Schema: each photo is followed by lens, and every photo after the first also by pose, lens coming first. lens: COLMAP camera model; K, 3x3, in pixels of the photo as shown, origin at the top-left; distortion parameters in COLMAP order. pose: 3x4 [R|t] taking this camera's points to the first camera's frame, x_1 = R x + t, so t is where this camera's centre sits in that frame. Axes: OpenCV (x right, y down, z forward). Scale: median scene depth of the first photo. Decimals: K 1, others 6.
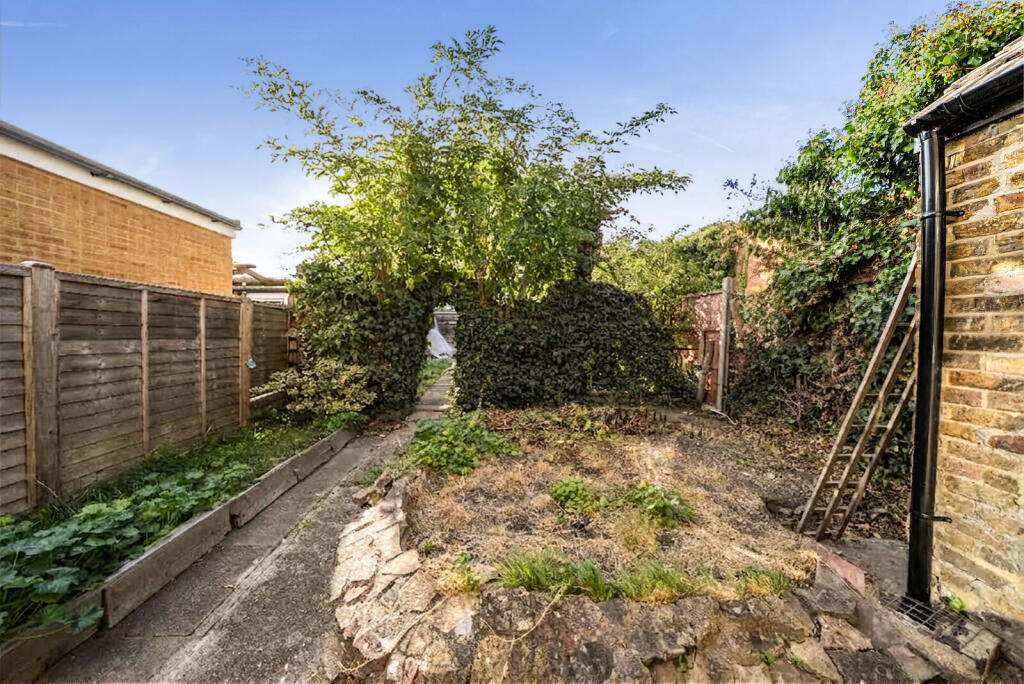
lens RADIAL K [[347.7, 0, 512.0], [0, 347.7, 342.0], [0, 0, 1]] dist [-0.008508, 0.000248]
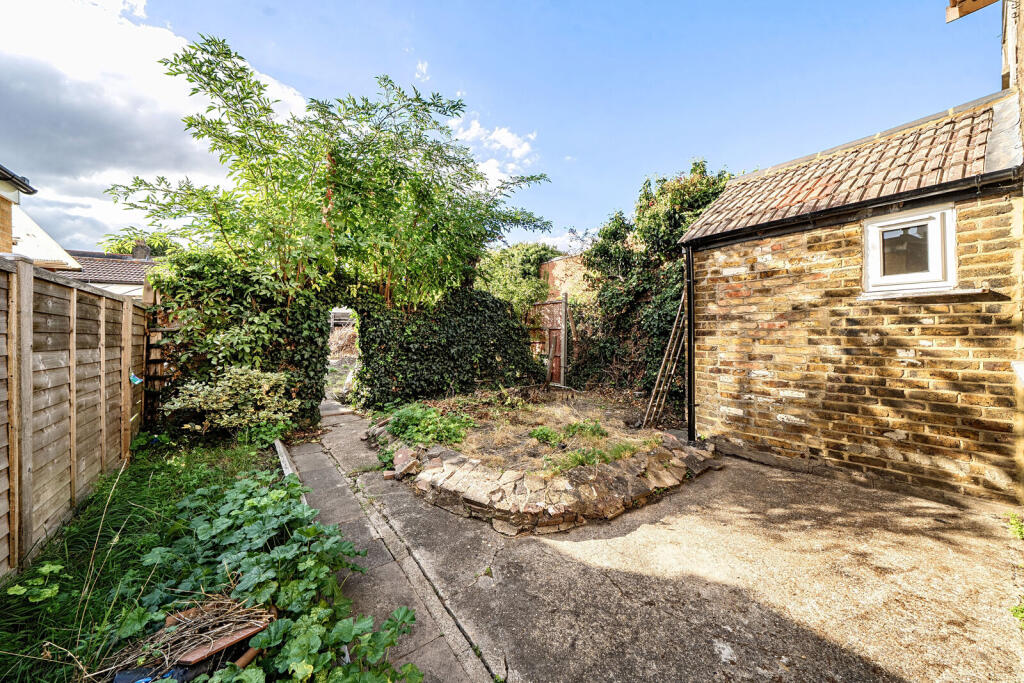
lens RADIAL K [[370.9, 0, 512.2], [0, 370.9, 334.6], [0, 0, 1]] dist [-0.012701, 0.000052]
pose [[0.829728, -0.021334, 0.557761, -0.524457], [0.032280, 0.999431, -0.009793, -0.001905], [-0.557234, 0.026130, 0.829944, -0.189085]]
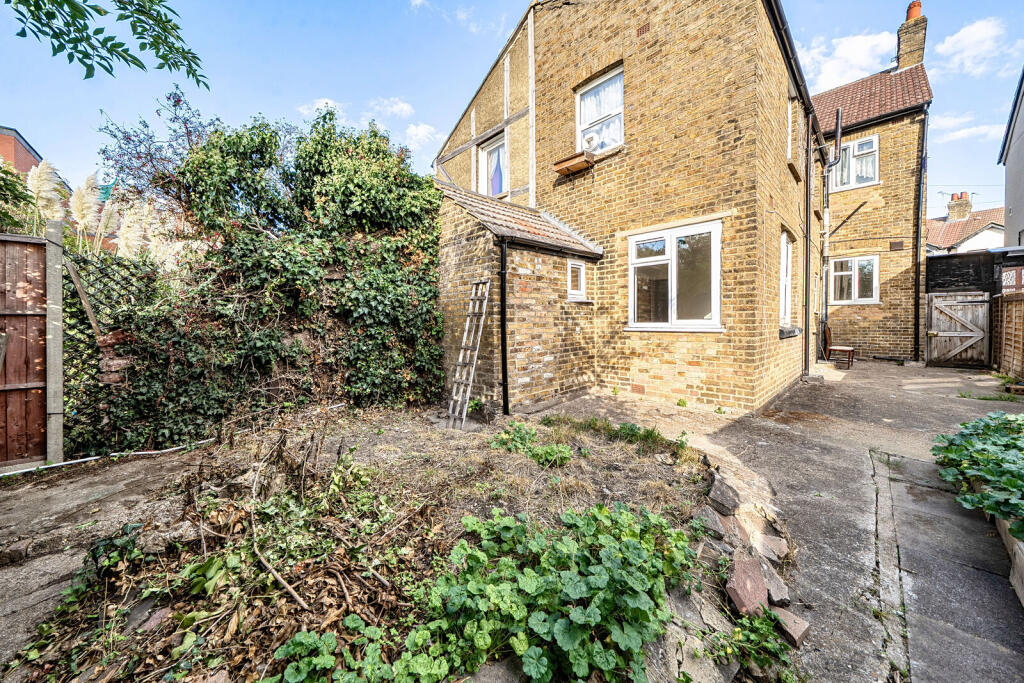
lens RADIAL K [[347.7, 0, 512.0], [0, 347.7, 341.5], [0, 0, 1]] dist [-0.008508, 0.000248]
pose [[-0.656387, -0.043264, 0.753183, -0.357283], [0.032038, 0.995855, 0.085124, -0.024469], [-0.753744, 0.080005, -0.652280, 1.128557]]
